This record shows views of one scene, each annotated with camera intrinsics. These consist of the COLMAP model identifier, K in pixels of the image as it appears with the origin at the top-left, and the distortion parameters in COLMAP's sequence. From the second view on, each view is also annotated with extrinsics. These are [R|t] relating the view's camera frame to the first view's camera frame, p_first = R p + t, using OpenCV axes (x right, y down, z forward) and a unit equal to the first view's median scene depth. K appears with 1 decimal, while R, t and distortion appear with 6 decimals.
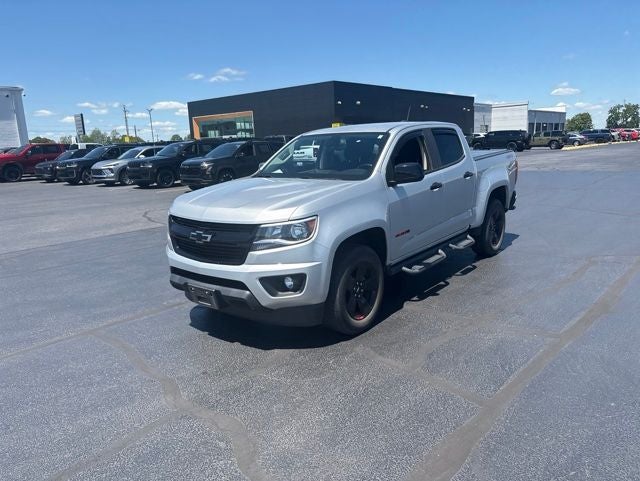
lens RADIAL K [[478.6, 0, 322.7], [0, 478.6, 238.3], [0, 0, 1]] dist [0.029835, -0.006986]
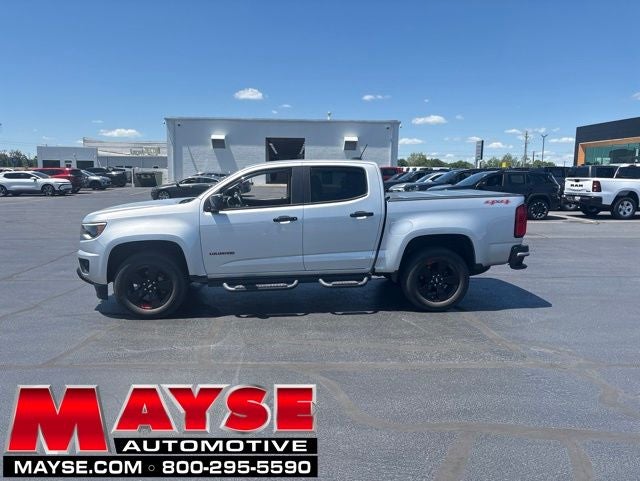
lens RADIAL K [[475.5, 0, 320.0], [0, 475.5, 240.5], [0, 0, 1]] dist [0.009492, -0.001510]
pose [[0.709993, 0.140887, -0.689972, 1.149372], [-0.171744, 0.984840, 0.024369, -0.113017], [0.682945, 0.101197, 0.723426, 0.328827]]
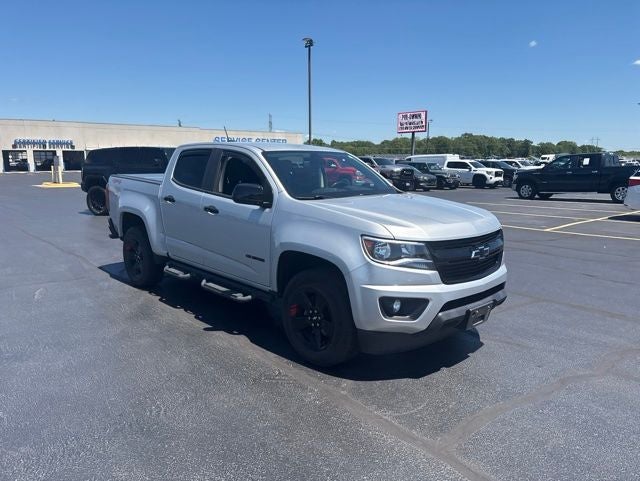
lens RADIAL K [[485.8, 0, 320.0], [0, 485.8, 240.5], [0, 0, 1]] dist [0.036955, -0.034153]
pose [[0.144731, -0.125187, 0.981520, -1.042273], [0.189485, 0.977112, 0.096684, -0.150548], [-0.971158, 0.171990, 0.165140, 0.956027]]
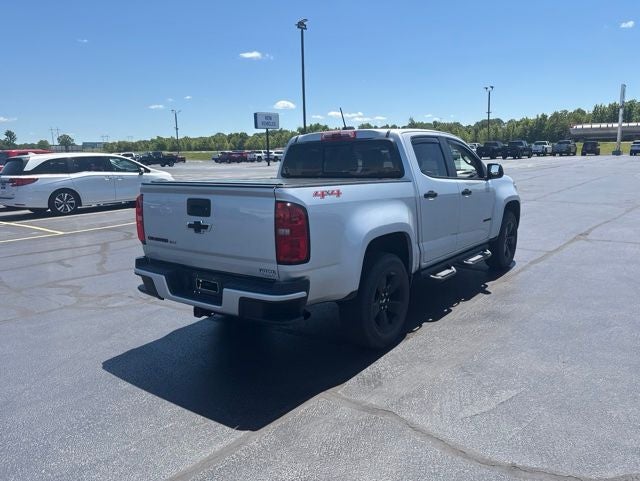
lens RADIAL K [[485.8, 0, 320.0], [0, 485.8, 240.5], [0, 0, 1]] dist [0.036955, -0.034153]
pose [[-0.997738, 0.066460, -0.010112, 0.341985], [0.058001, 0.927096, 0.370309, -0.501643], [0.033985, 0.368885, -0.928854, 2.454128]]
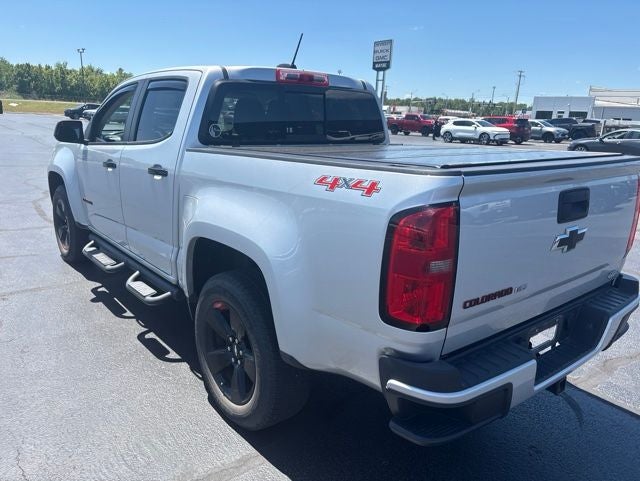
lens RADIAL K [[485.8, 0, 320.0], [0, 485.8, 240.5], [0, 0, 1]] dist [0.036955, -0.034153]
pose [[-0.203538, 0.274393, -0.939830, 0.971407], [-0.224664, 0.921221, 0.317614, -0.336209], [0.952942, 0.275792, -0.125857, 1.579109]]
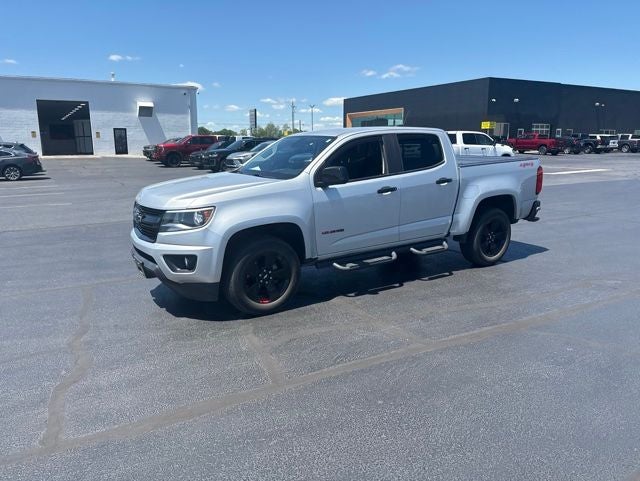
lens RADIAL K [[478.6, 0, 322.7], [0, 478.6, 238.3], [0, 0, 1]] dist [0.029835, -0.006986]
pose [[0.949574, 0.092596, -0.299559, 0.474881], [-0.090377, 0.995680, 0.021287, -0.016188], [0.300236, 0.006860, 0.953840, -0.027047]]
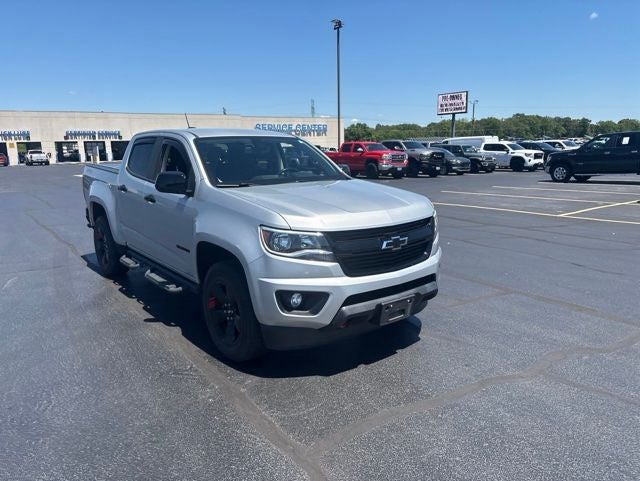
lens RADIAL K [[485.8, 0, 320.0], [0, 485.8, 240.5], [0, 0, 1]] dist [0.036955, -0.034153]
pose [[0.231457, -0.154217, 0.960544, -0.957060], [0.202856, 0.973303, 0.107384, -0.109859], [-0.951461, 0.169997, 0.256562, 0.752452]]
